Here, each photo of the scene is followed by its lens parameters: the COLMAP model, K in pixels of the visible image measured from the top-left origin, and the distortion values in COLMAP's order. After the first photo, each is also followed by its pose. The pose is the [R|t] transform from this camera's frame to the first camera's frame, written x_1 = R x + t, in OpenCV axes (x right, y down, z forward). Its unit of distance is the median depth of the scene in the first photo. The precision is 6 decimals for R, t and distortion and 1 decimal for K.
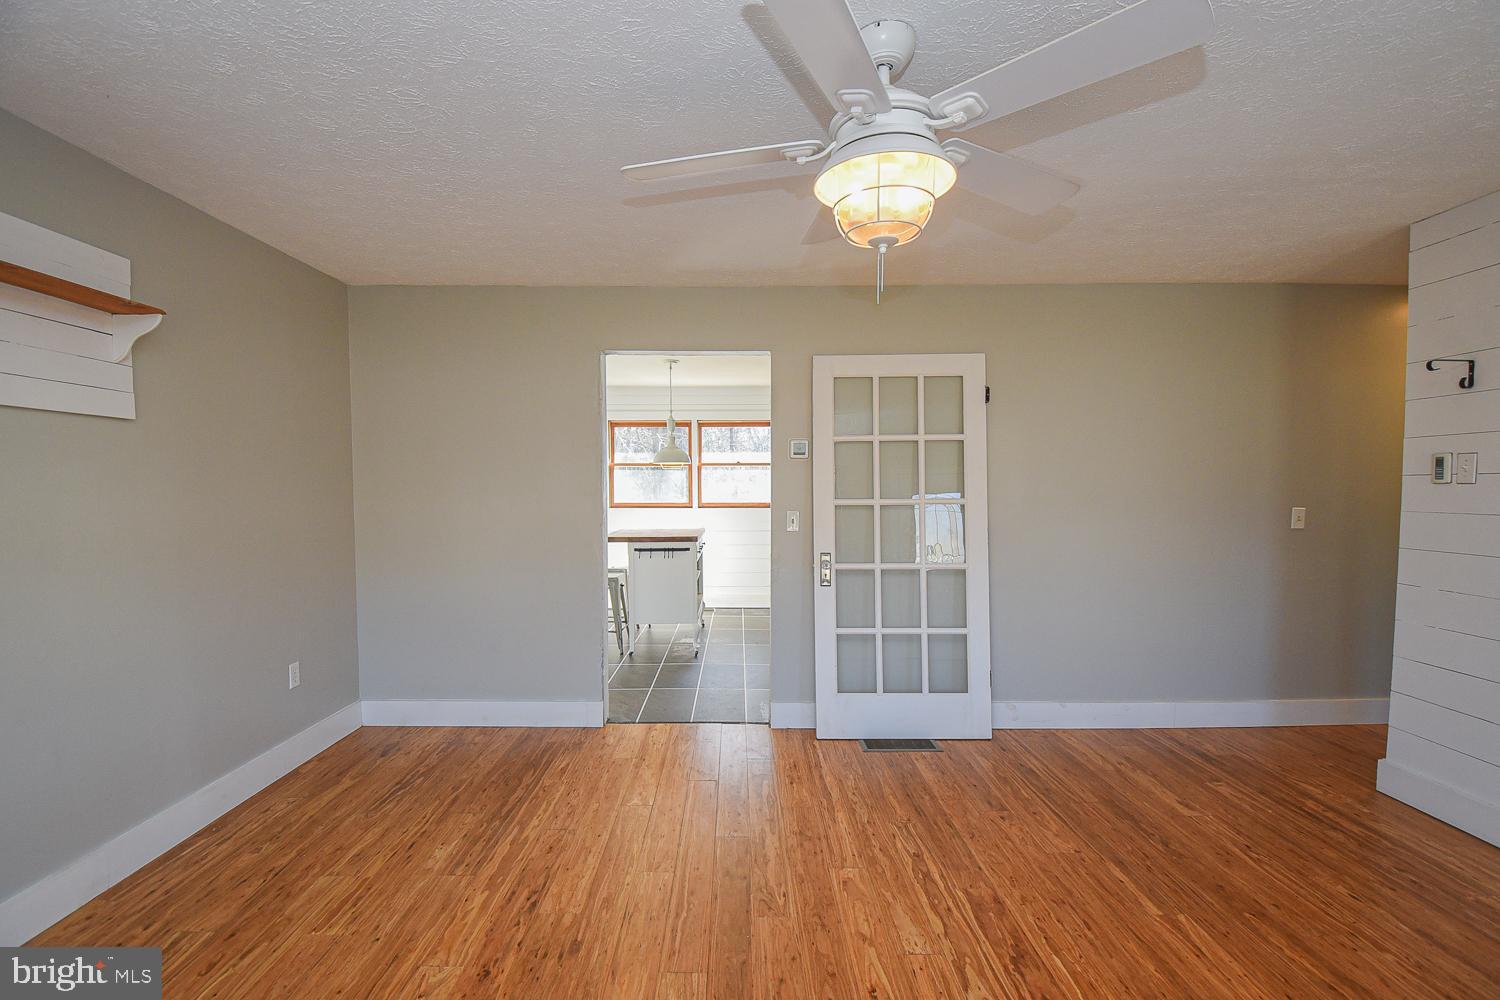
lens RADIAL K [[661.3, 0, 750.0], [0, 661.3, 500.0], [0, 0, 1]] dist [0.022249, -0.030720]
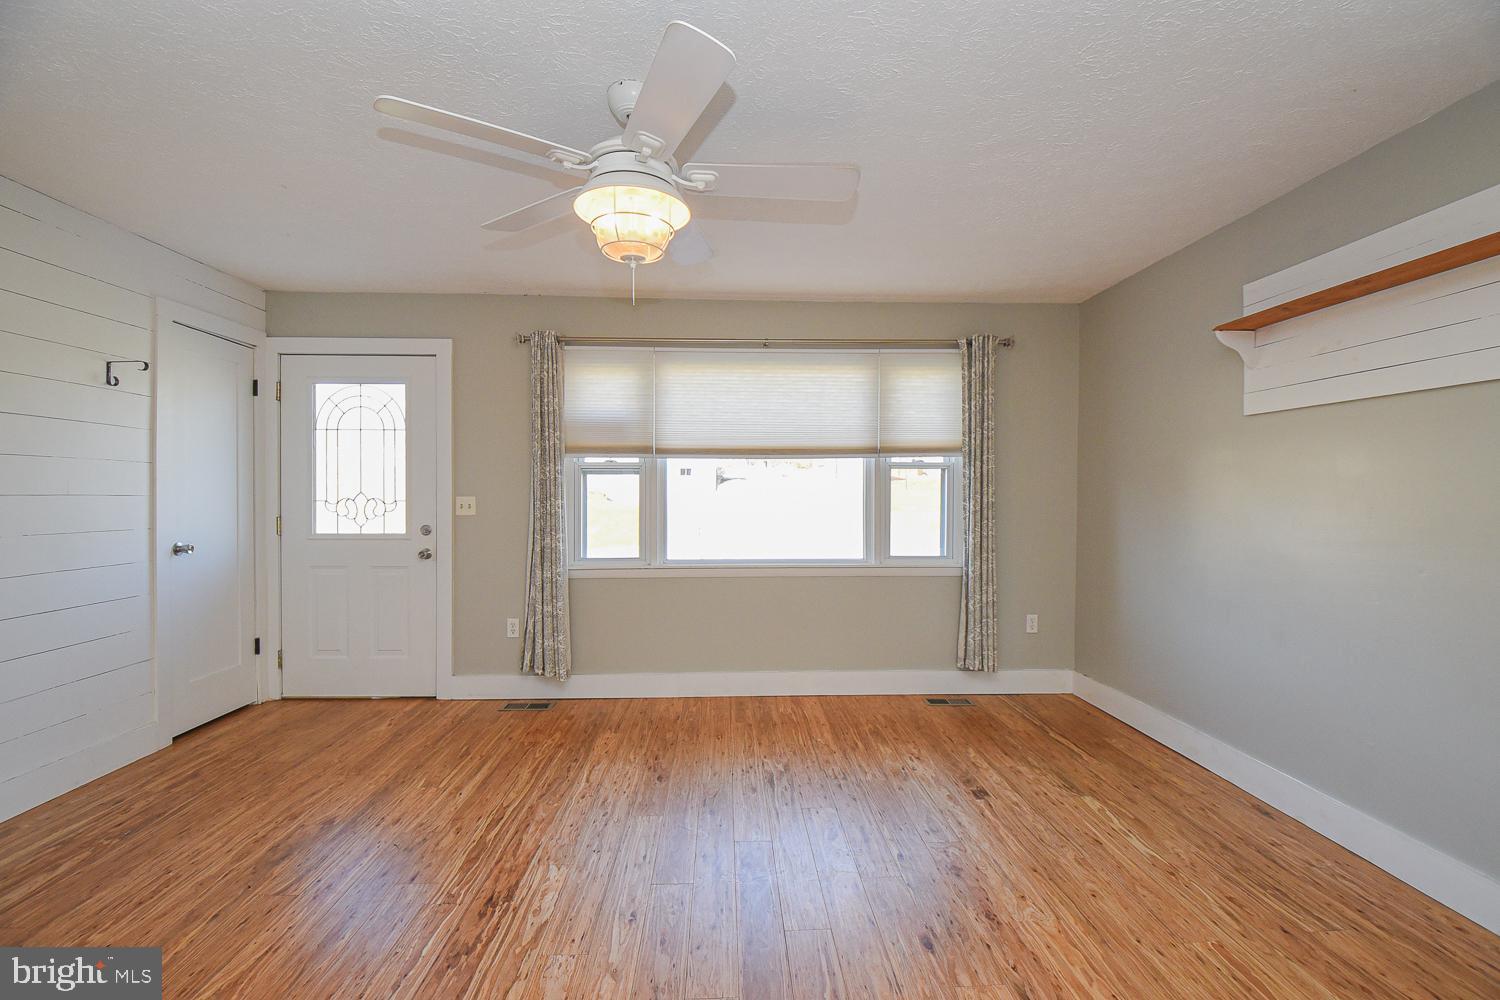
lens RADIAL K [[661.3, 0, 750.0], [0, 661.3, 500.0], [0, 0, 1]] dist [0.022249, -0.030720]
pose [[-0.999793, -0.001379, -0.020292, 0.011442], [-0.001957, 0.999592, 0.028511, 0.010085], [0.020245, 0.028544, -0.999387, 1.978508]]
